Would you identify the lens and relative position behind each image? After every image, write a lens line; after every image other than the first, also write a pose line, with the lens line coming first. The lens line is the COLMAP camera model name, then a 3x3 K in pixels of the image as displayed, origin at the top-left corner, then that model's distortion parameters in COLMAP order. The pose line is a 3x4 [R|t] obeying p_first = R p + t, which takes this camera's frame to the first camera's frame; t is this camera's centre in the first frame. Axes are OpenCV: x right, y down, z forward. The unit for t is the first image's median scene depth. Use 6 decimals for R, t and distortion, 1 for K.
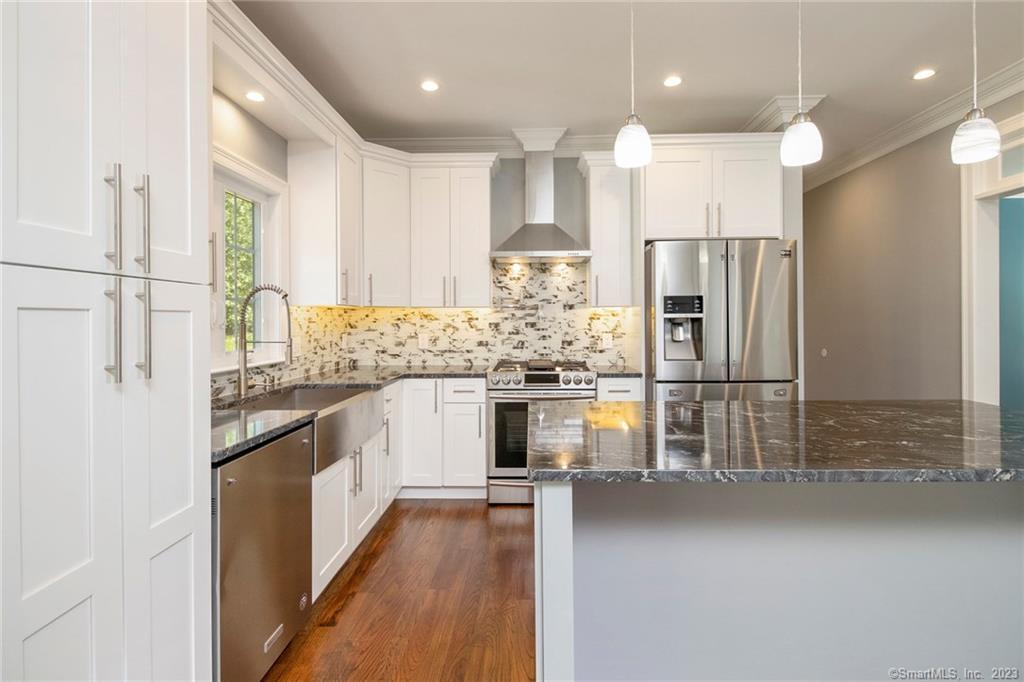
lens RADIAL K [[492.4, 0, 522.9], [0, 492.4, 323.9], [0, 0, 1]] dist [0.003191, 0.000197]
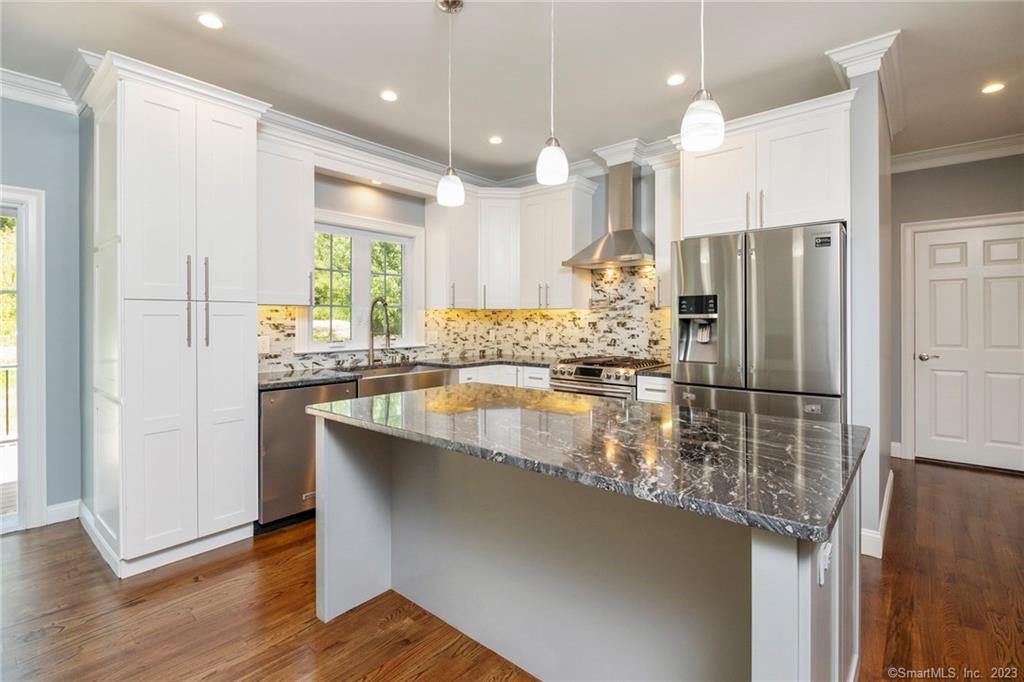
lens RADIAL K [[474.0, 0, 524.0], [0, 474.0, 324.6], [0, 0, 1]] dist [0.003265, -0.003200]
pose [[0.783322, 0.010797, -0.621522, 0.538072], [-0.008194, 0.999942, 0.007044, -0.003392], [0.621562, -0.000425, 0.783365, 0.054204]]
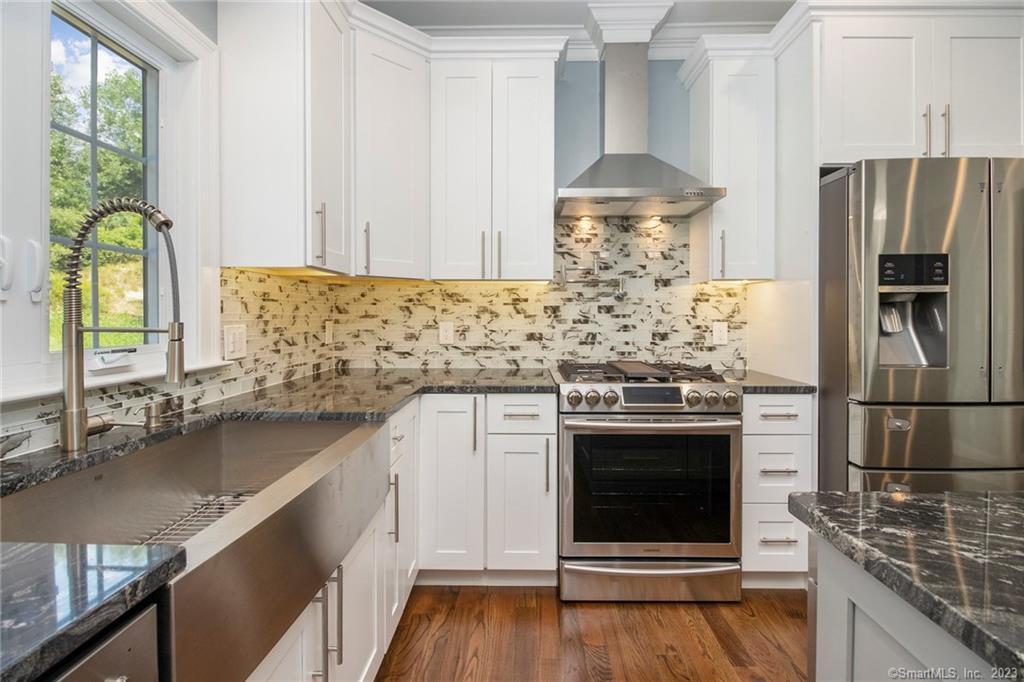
lens RADIAL K [[474.0, 0, 520.8], [0, 474.0, 320.5], [0, 0, 1]] dist [0.003265, -0.003200]
pose [[0.999983, 0.003701, 0.004486, -0.112252], [-0.003720, 0.999983, 0.004388, 0.016264], [-0.004469, -0.004404, 0.999980, 0.381727]]
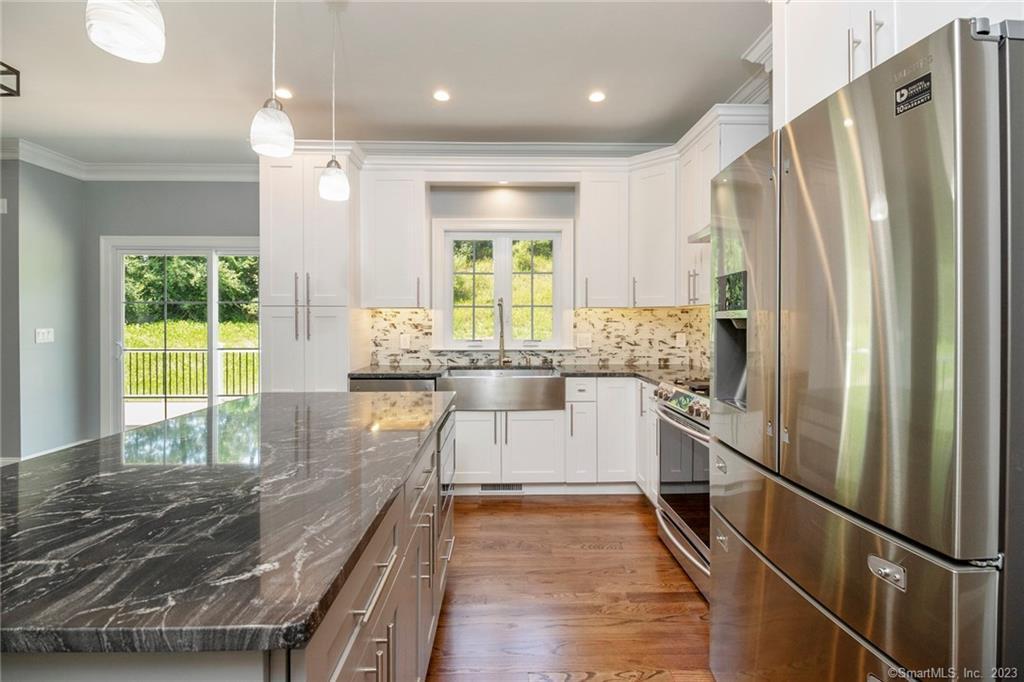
lens RADIAL K [[474.0, 0, 512.5], [0, 474.0, 326.3], [0, 0, 1]] dist [0.003265, -0.003200]
pose [[0.049360, 0.018044, -0.998618, 0.671513], [-0.008298, 0.999810, 0.017655, -0.009770], [0.998747, 0.007415, 0.049500, 0.637290]]
